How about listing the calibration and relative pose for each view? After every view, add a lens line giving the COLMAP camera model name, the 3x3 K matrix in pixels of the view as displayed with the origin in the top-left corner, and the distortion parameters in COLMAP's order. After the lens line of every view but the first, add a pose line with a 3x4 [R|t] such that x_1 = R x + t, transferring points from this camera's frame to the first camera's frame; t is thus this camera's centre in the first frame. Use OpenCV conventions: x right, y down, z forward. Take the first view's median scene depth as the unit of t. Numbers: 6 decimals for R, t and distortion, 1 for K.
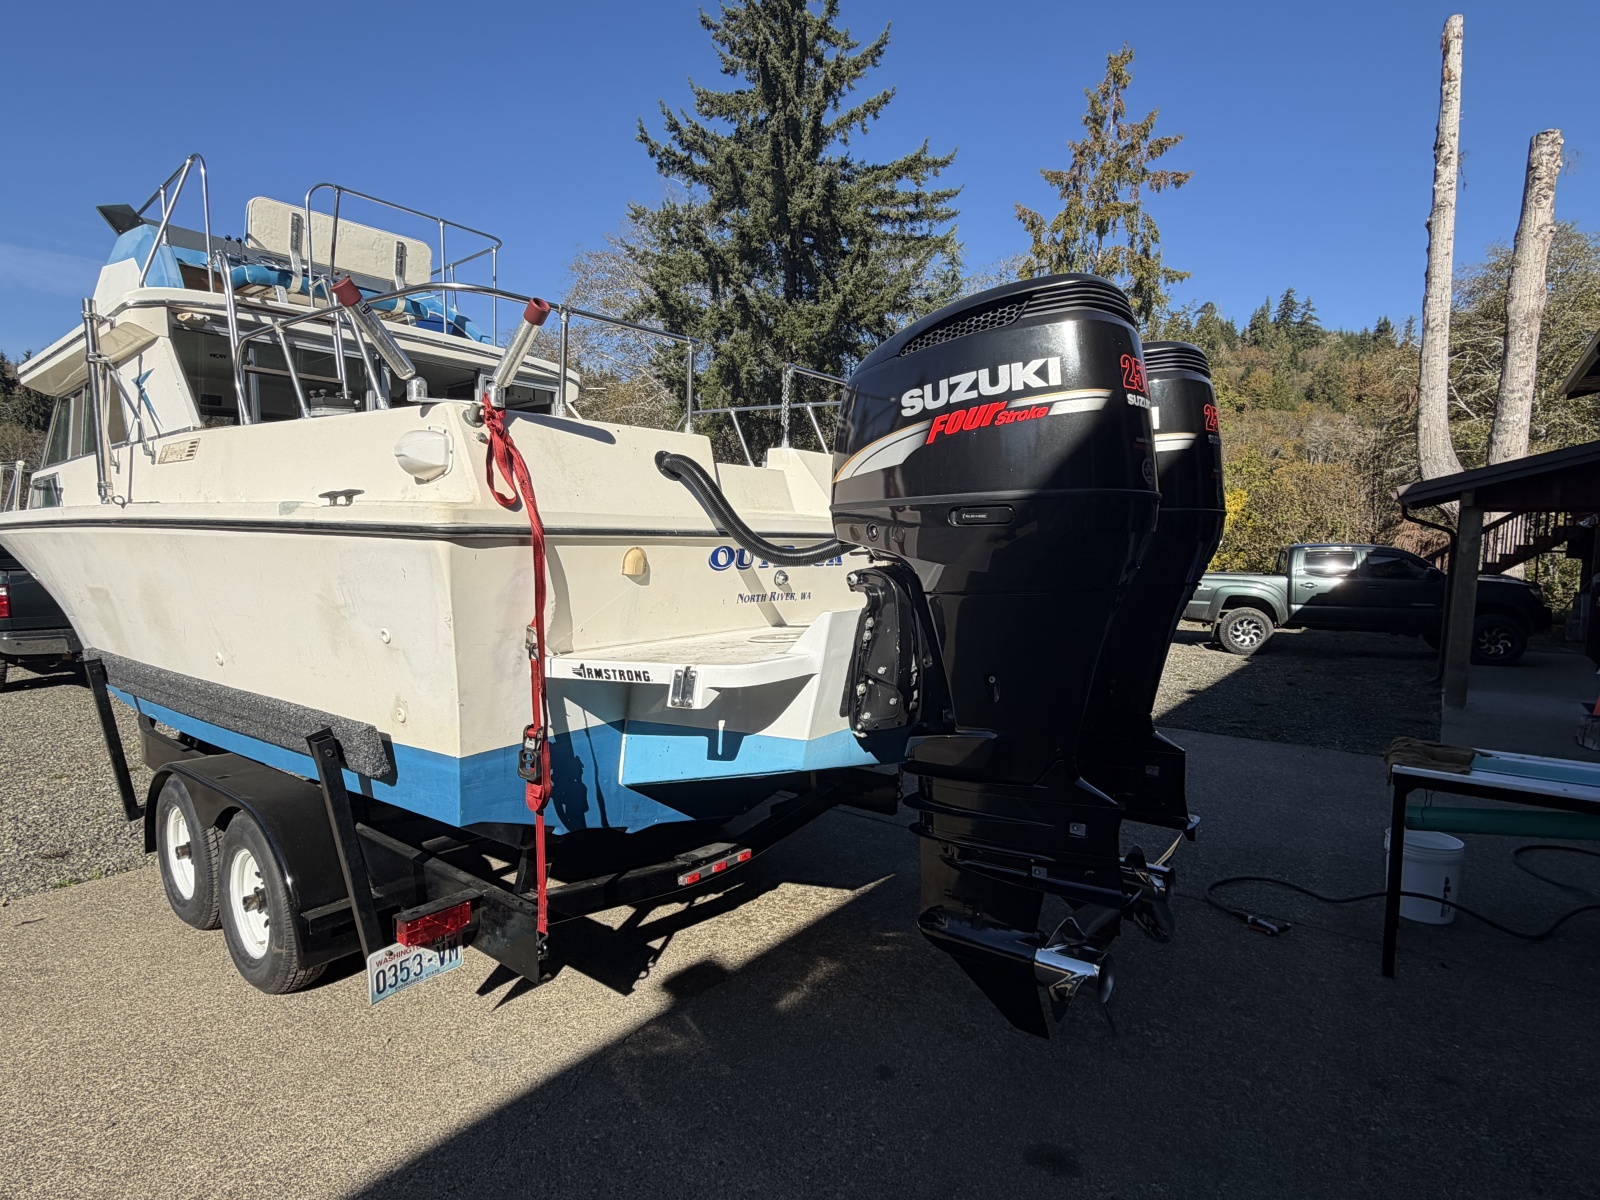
lens RADIAL K [[829.3, 0, 800.0], [0, 829.3, 600.0], [0, 0, 1]] dist [0.001632, -0.000197]
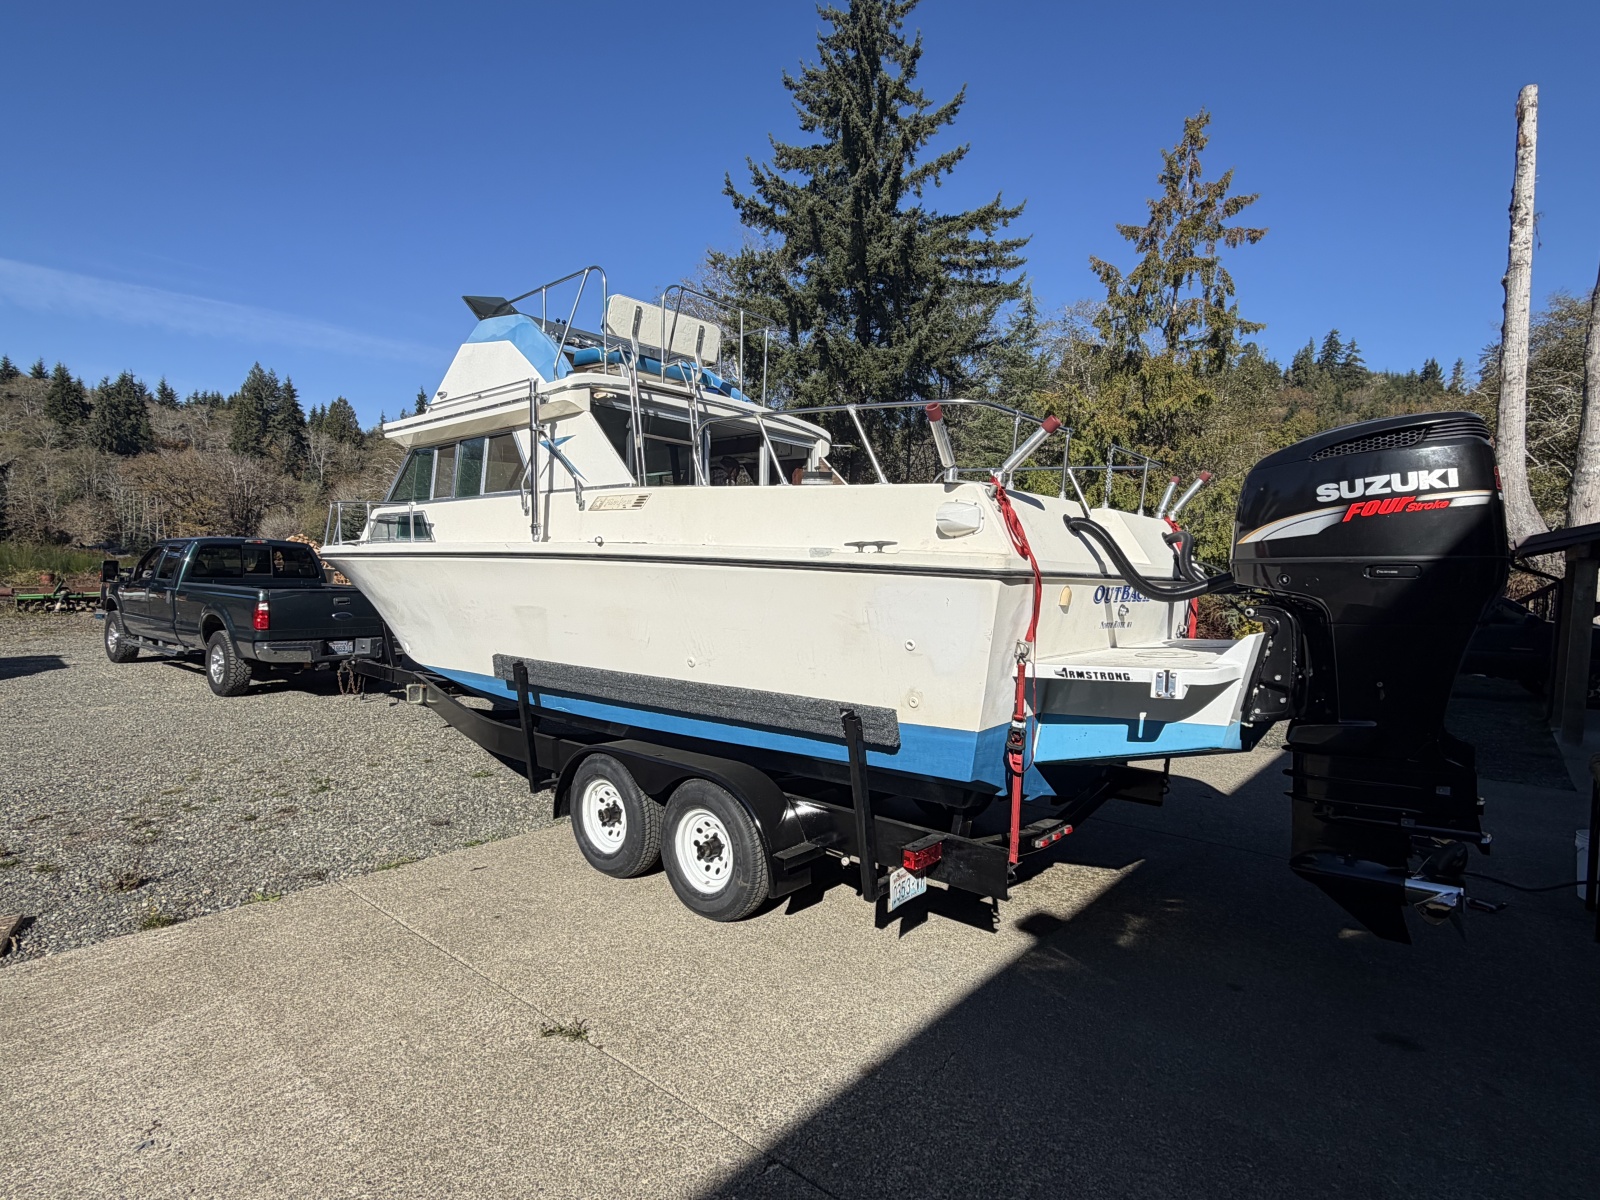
lens RADIAL K [[830.5, 0, 800.0], [0, 830.5, 600.0], [0, 0, 1]] dist [-0.001358, 0.000877]
pose [[0.999088, 0.021455, -0.036924, -0.078715], [-0.022855, 0.999019, -0.037928, 0.002976], [0.036074, 0.038738, 0.998598, -0.052128]]
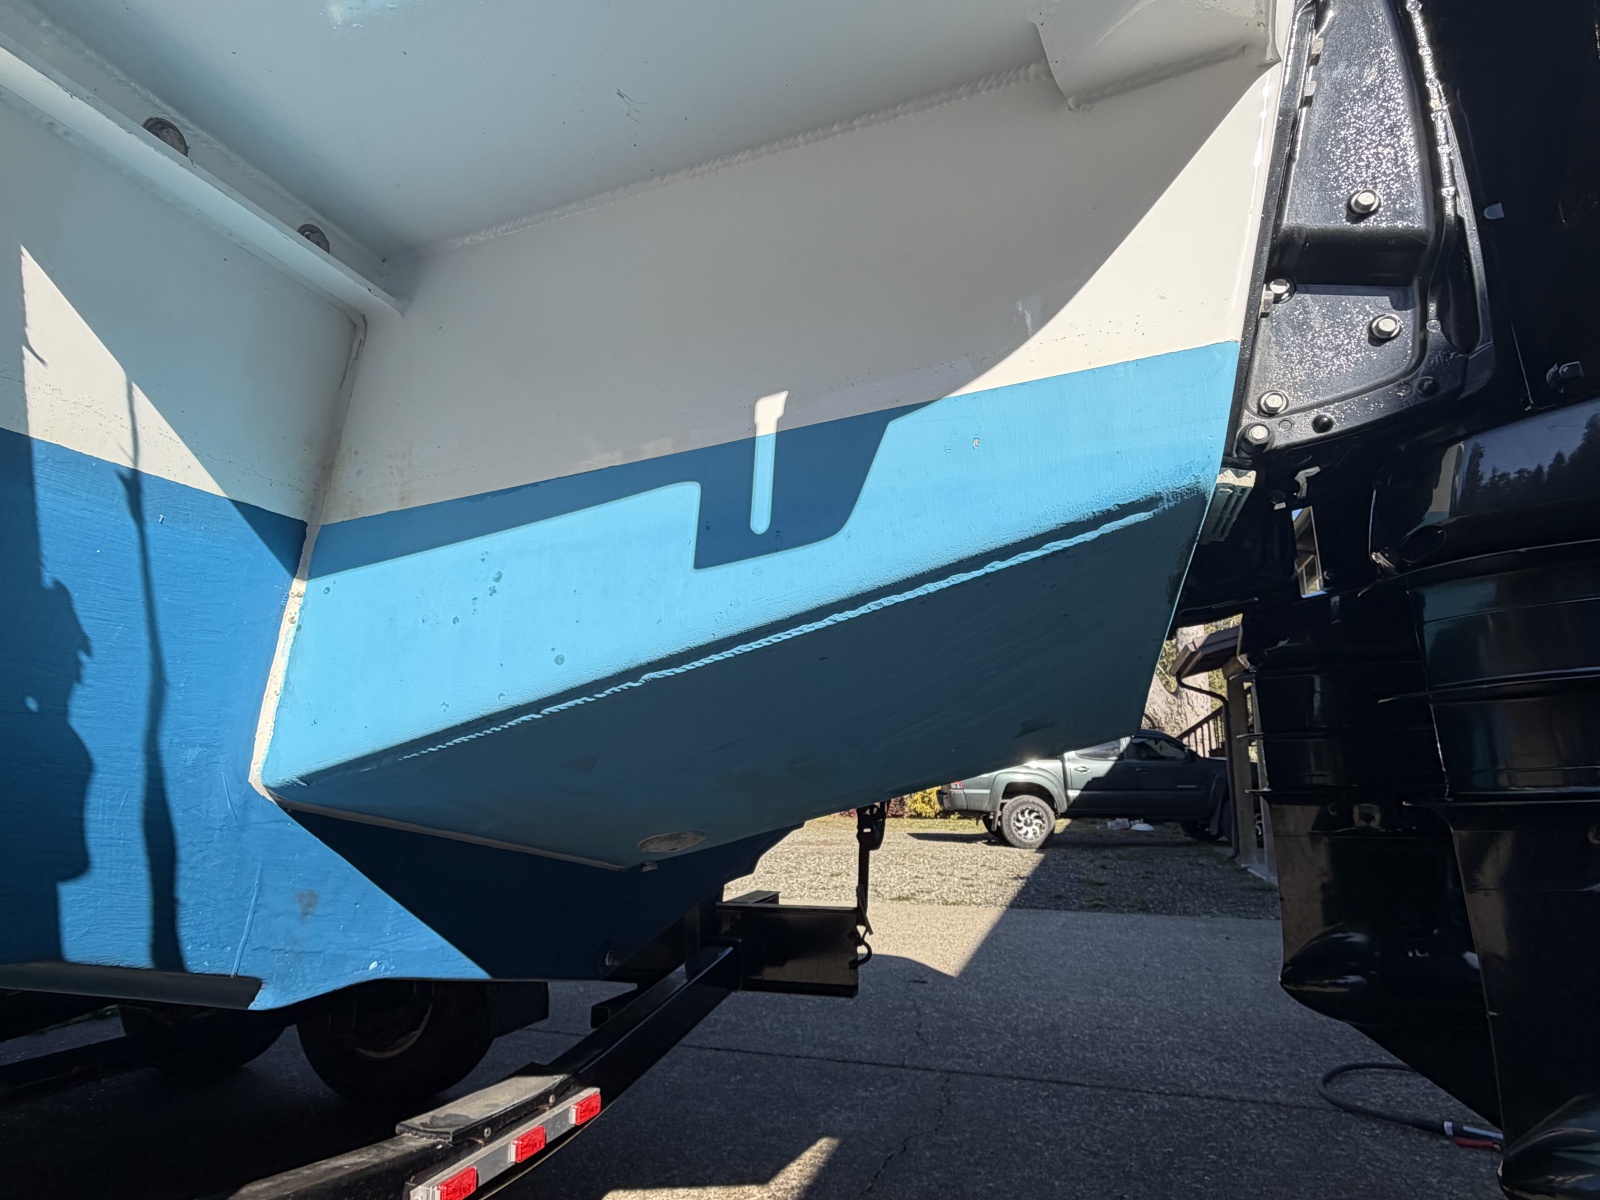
lens RADIAL K [[881.0, 0, 800.0], [0, 881.0, 600.0], [0, 0, 1]] dist [0.001022, 0.000360]
pose [[0.942982, 0.059886, 0.327412, -0.021640], [0.030414, 0.964062, -0.263929, 0.035068], [-0.331451, 0.258838, 0.907272, 0.098074]]
